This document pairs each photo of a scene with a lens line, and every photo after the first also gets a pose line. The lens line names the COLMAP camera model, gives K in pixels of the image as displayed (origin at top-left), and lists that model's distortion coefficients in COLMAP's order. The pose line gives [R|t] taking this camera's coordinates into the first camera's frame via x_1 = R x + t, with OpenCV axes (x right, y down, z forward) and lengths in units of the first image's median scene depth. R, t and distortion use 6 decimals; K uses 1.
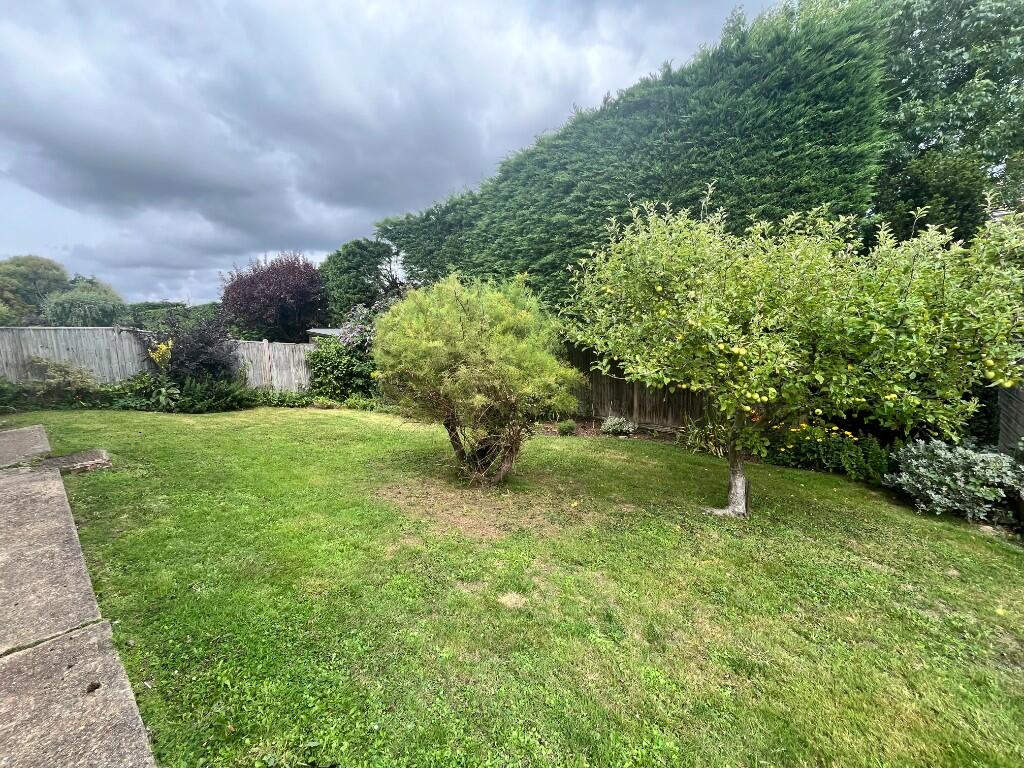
lens RADIAL K [[414.8, 0, 511.6], [0, 414.8, 389.7], [0, 0, 1]] dist [-0.004248, 0.000047]
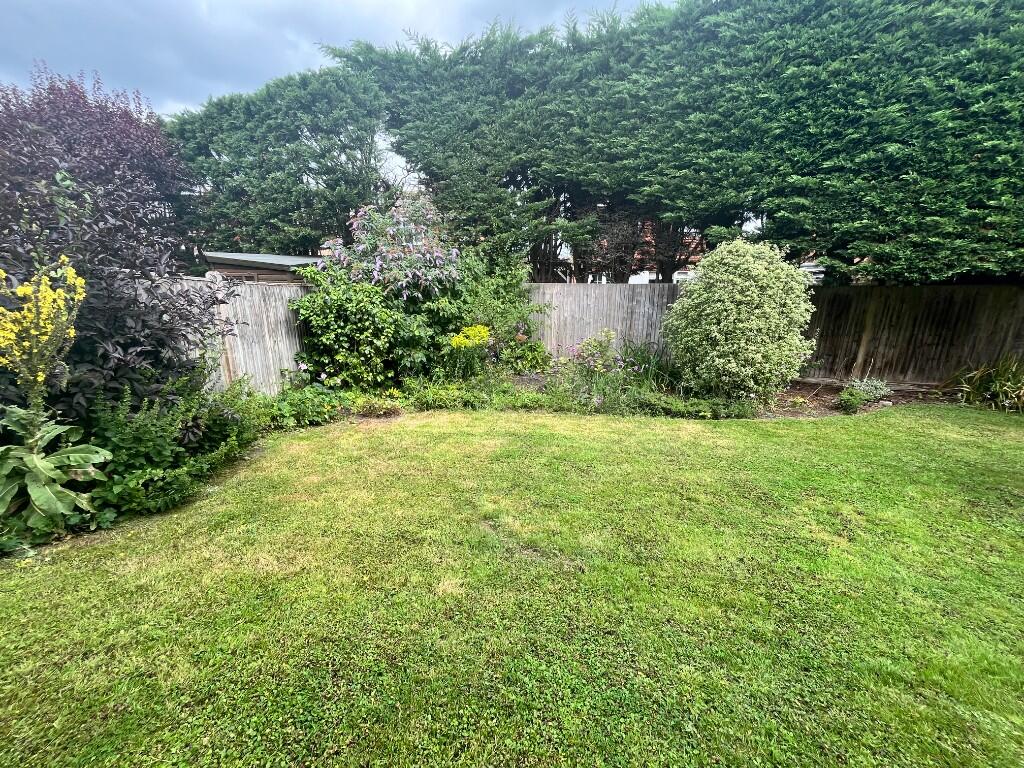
lens RADIAL K [[414.8, 0, 509.0], [0, 414.8, 384.7], [0, 0, 1]] dist [-0.004248, 0.000047]
pose [[0.863984, -0.114305, 0.490374, -0.686563], [0.054216, 0.989349, 0.135093, -0.063279], [-0.500592, -0.090132, 0.860978, 0.617281]]
